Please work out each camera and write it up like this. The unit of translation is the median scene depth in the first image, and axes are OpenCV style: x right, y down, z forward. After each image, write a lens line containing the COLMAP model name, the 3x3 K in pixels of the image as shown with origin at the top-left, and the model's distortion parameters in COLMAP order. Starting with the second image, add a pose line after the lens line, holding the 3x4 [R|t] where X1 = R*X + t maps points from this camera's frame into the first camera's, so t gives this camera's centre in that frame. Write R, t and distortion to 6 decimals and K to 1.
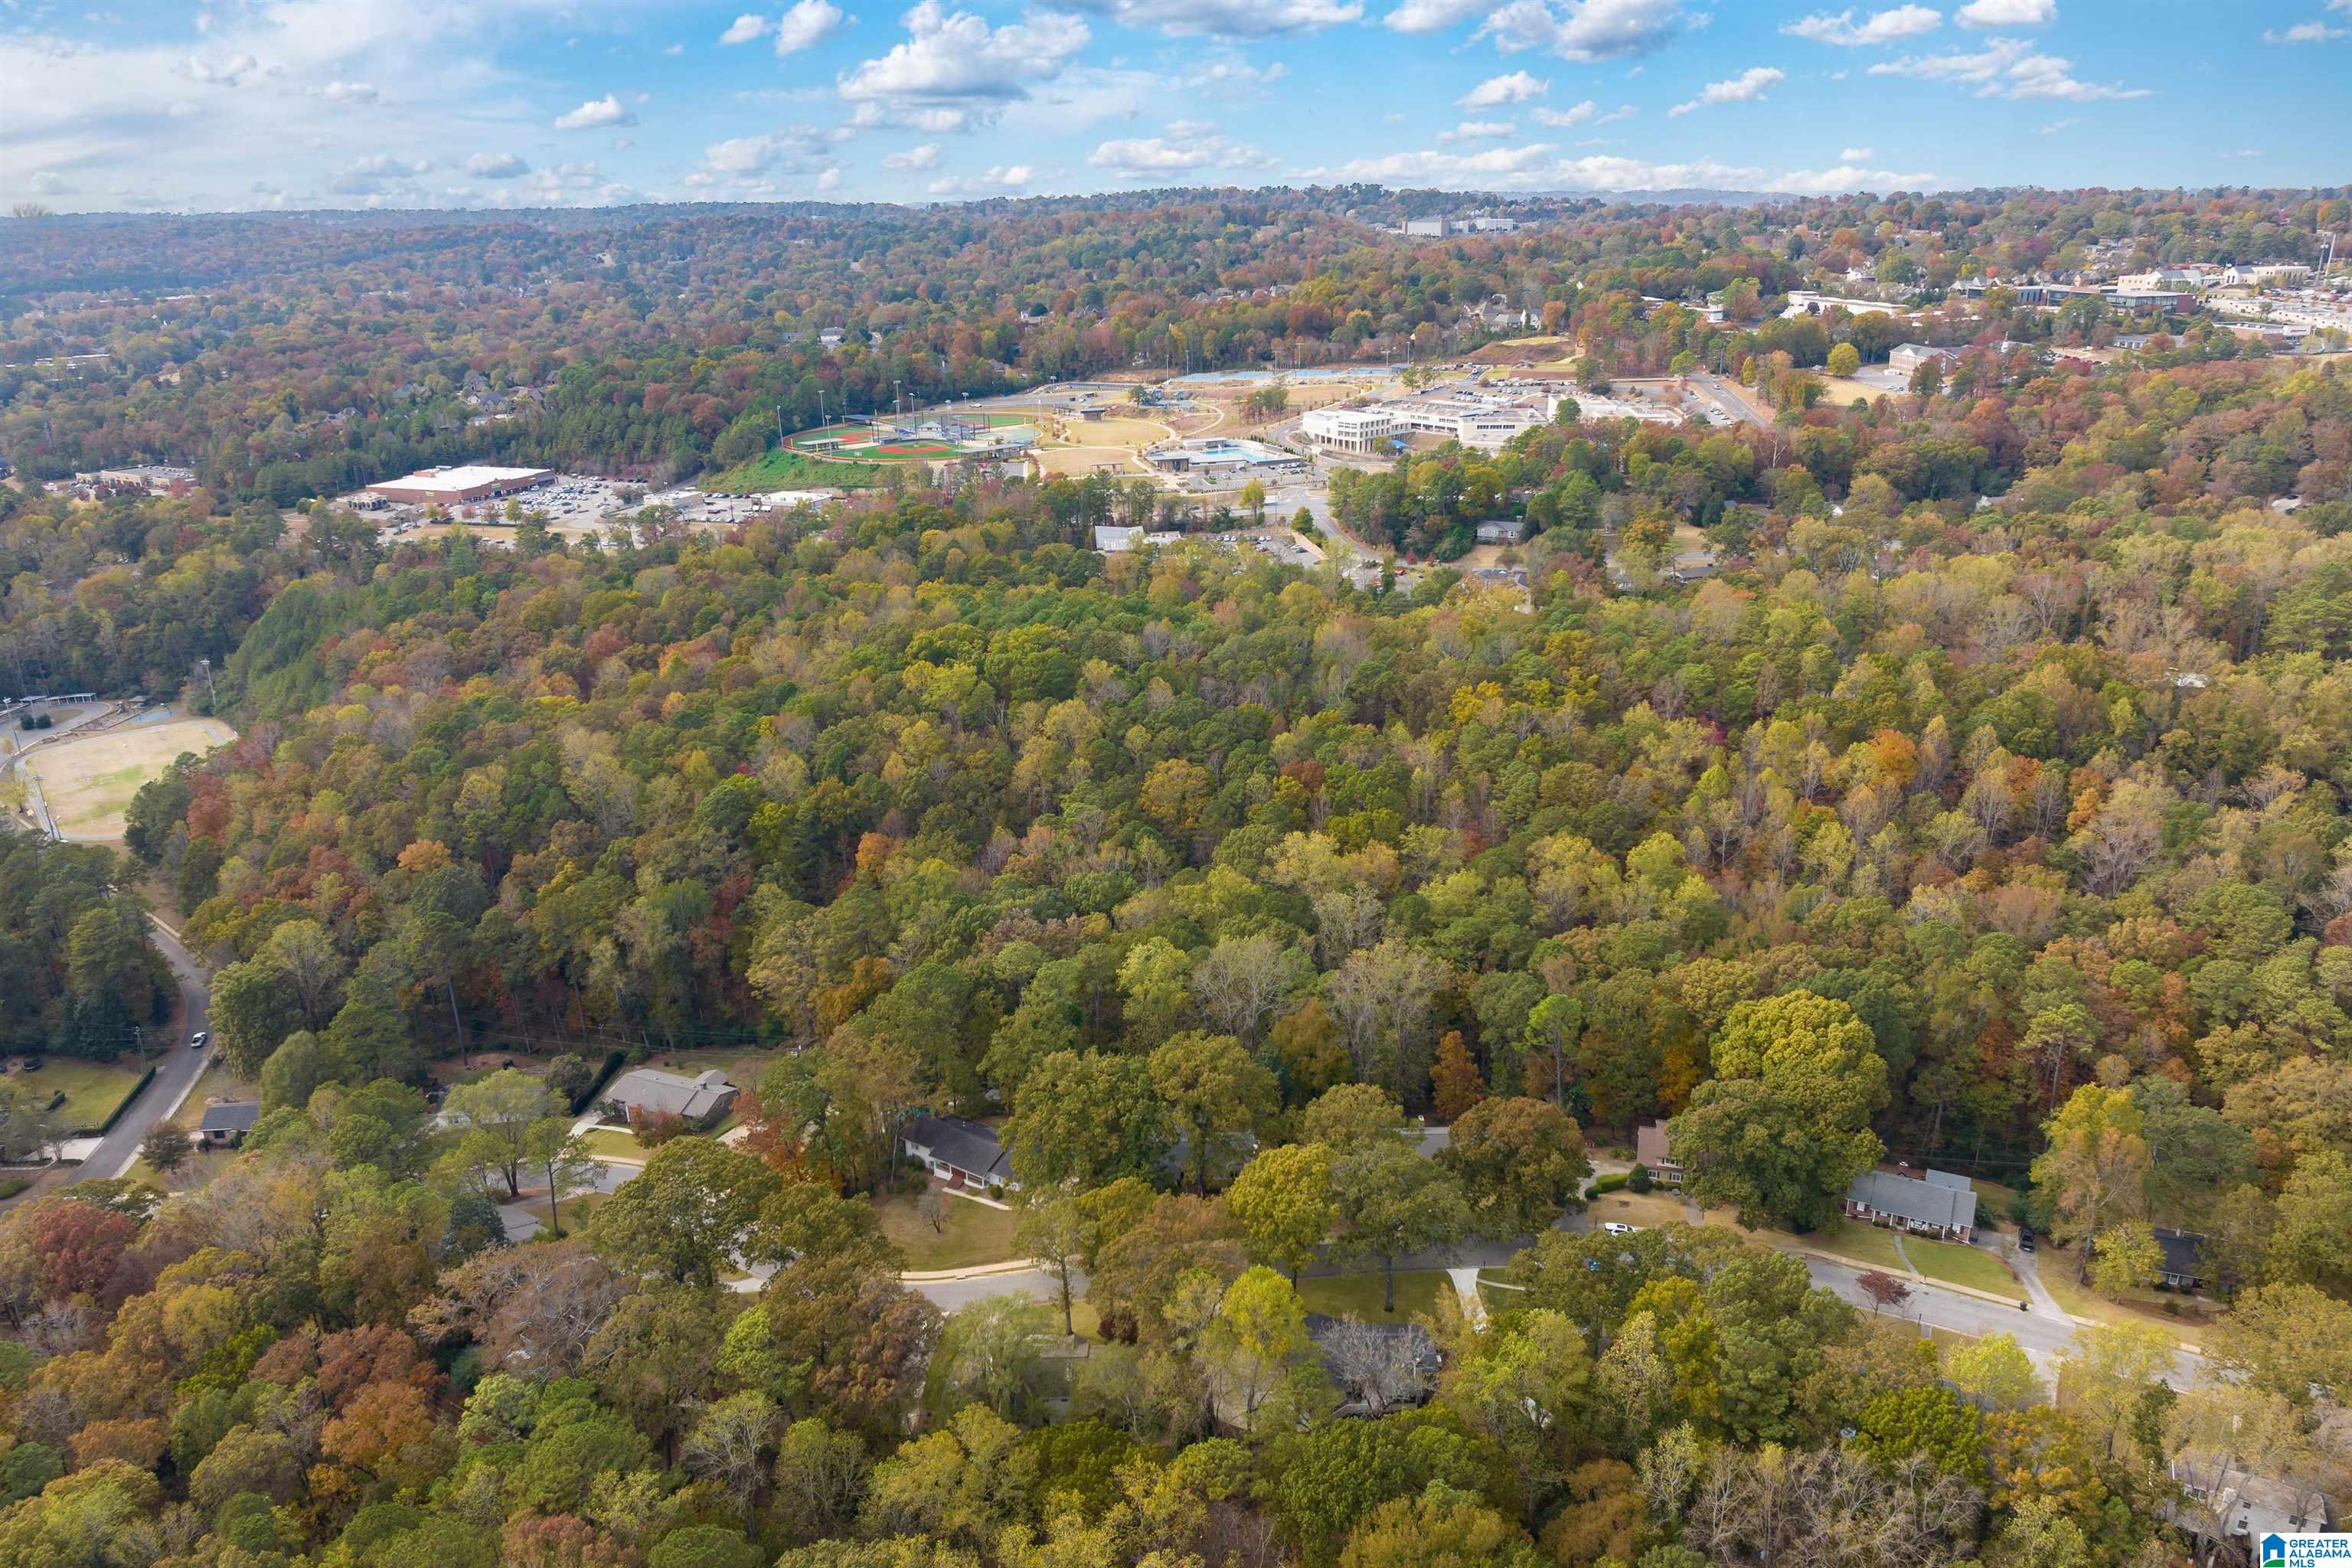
lens RADIAL K [[1692.1, 0, 1176.0], [0, 1692.1, 784.0], [0, 0, 1]] dist [-0.029914, -0.035211]
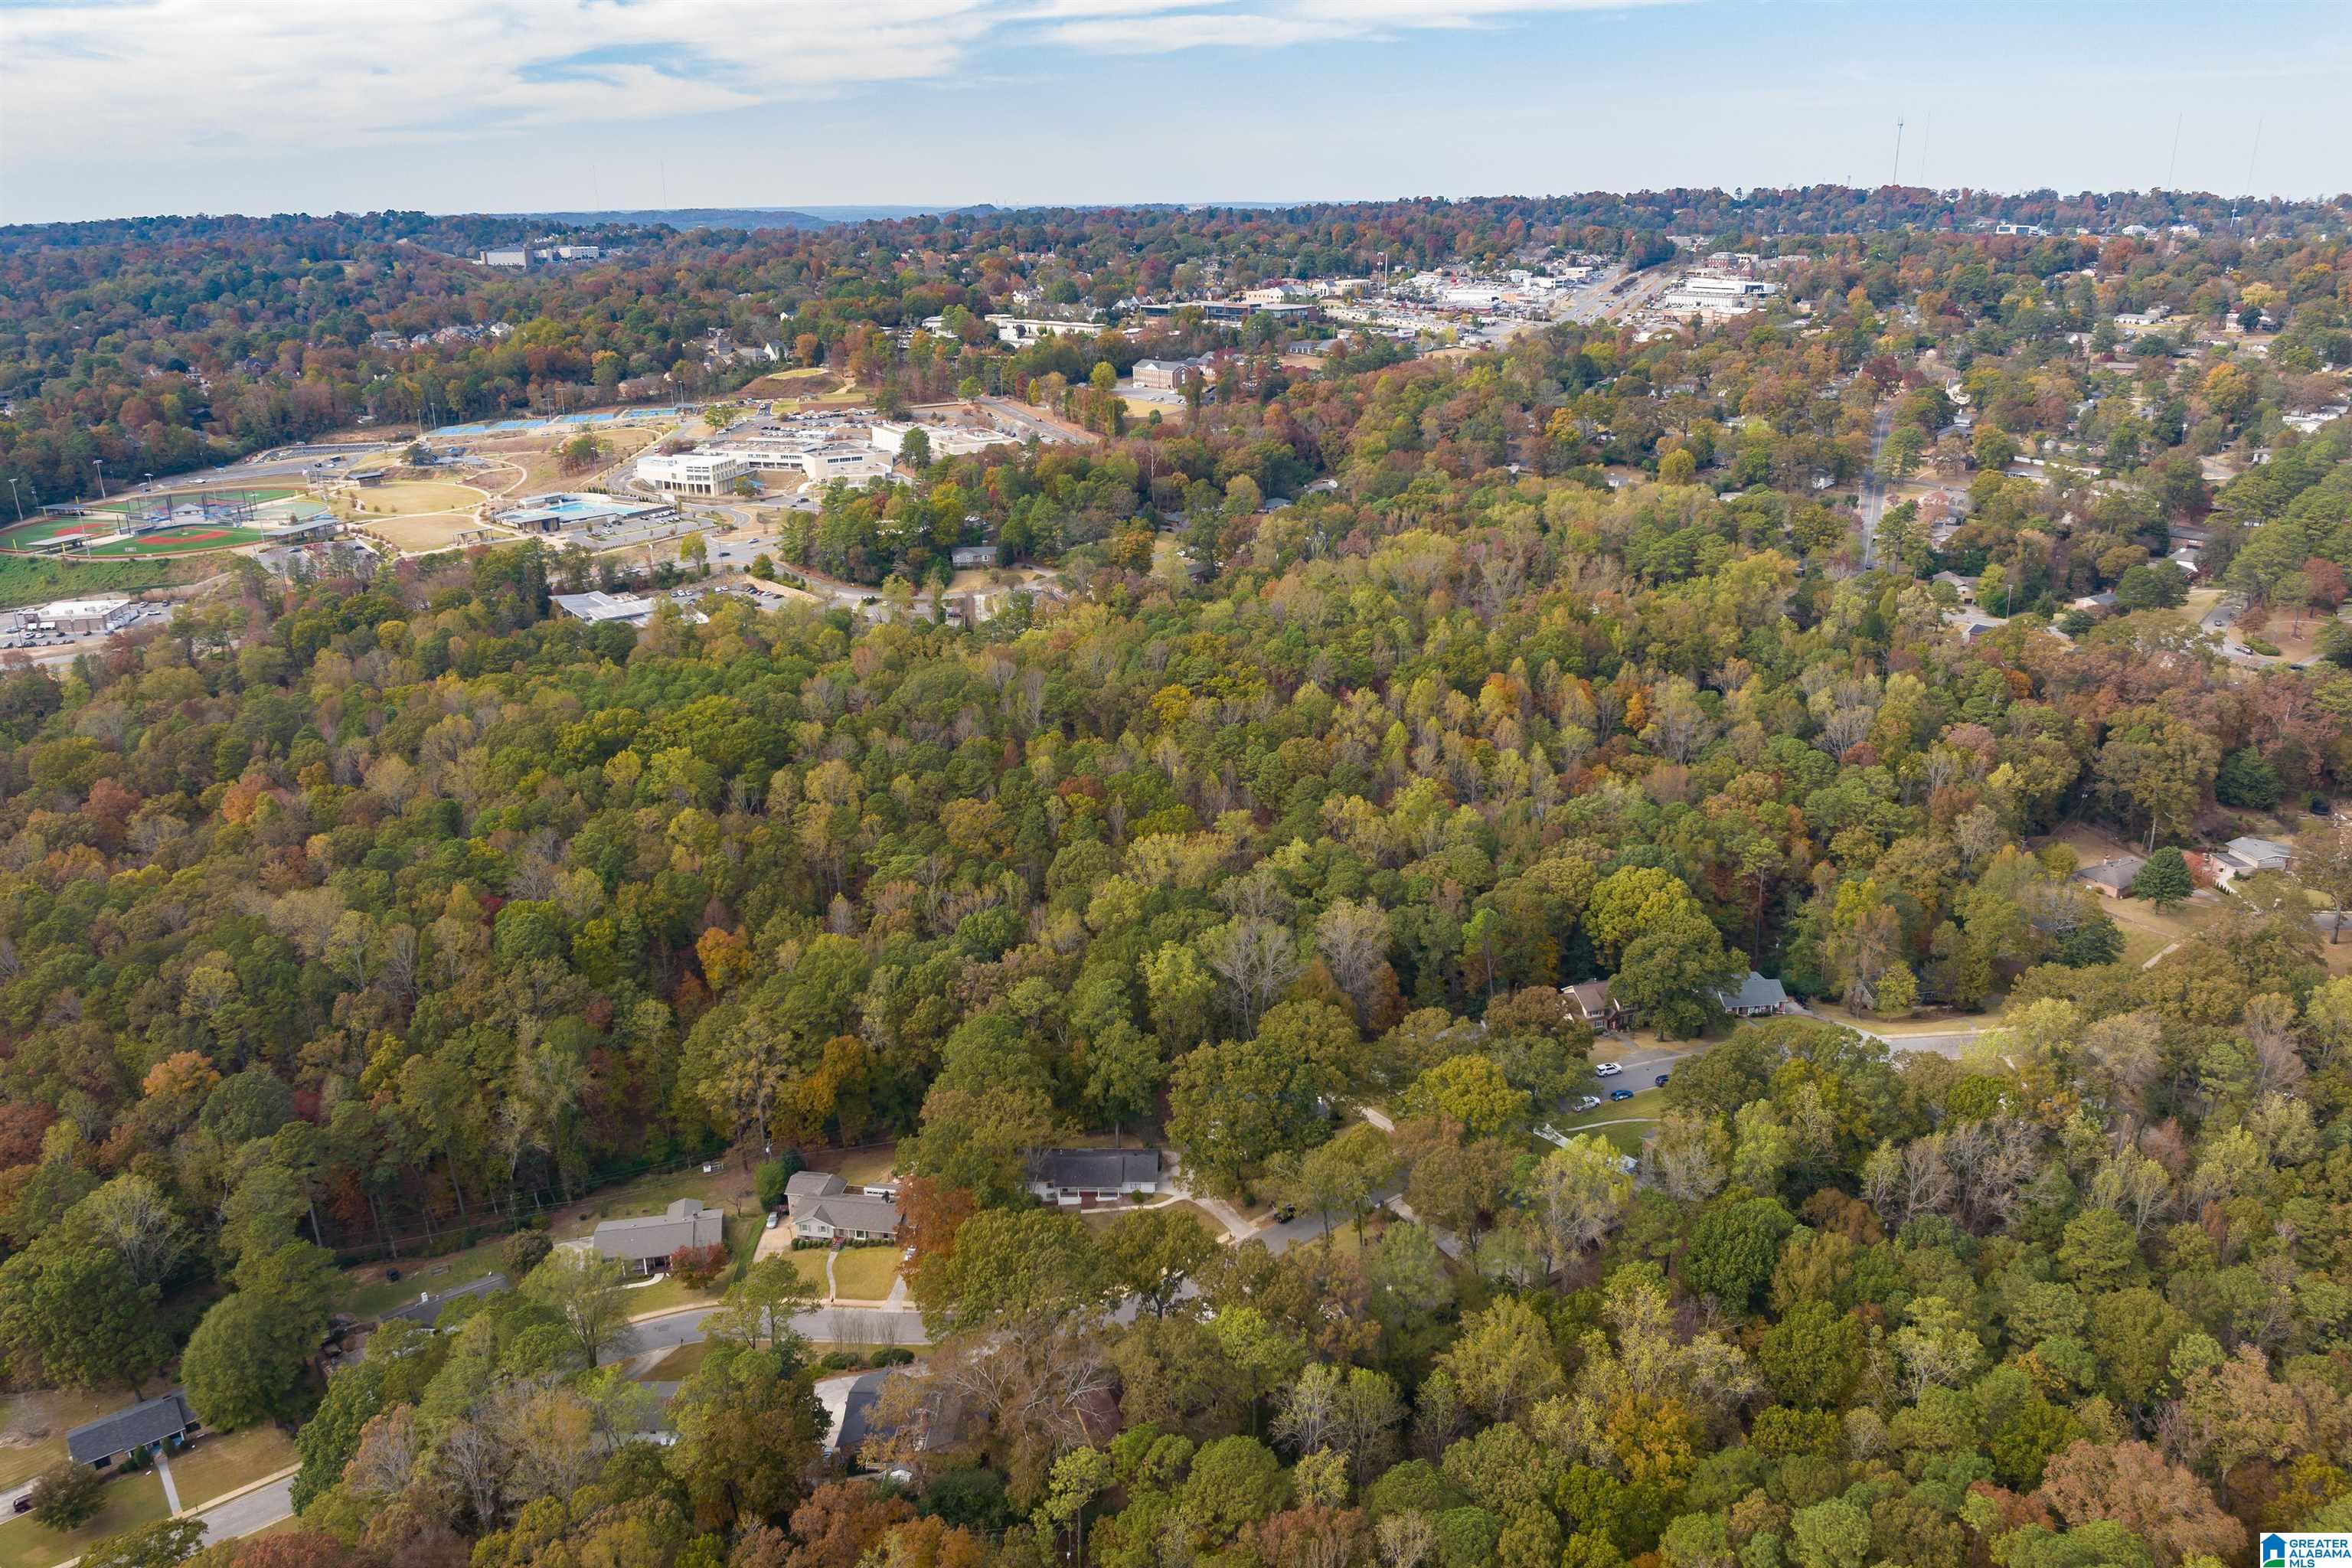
lens RADIAL K [[1692.1, 0, 1176.0], [0, 1692.1, 784.0], [0, 0, 1]] dist [-0.029914, -0.035211]
pose [[0.830815, -0.173264, 0.528892, -0.216157], [0.177215, 0.983201, 0.043714, -0.022263], [-0.527581, 0.057410, 0.847563, 0.017107]]
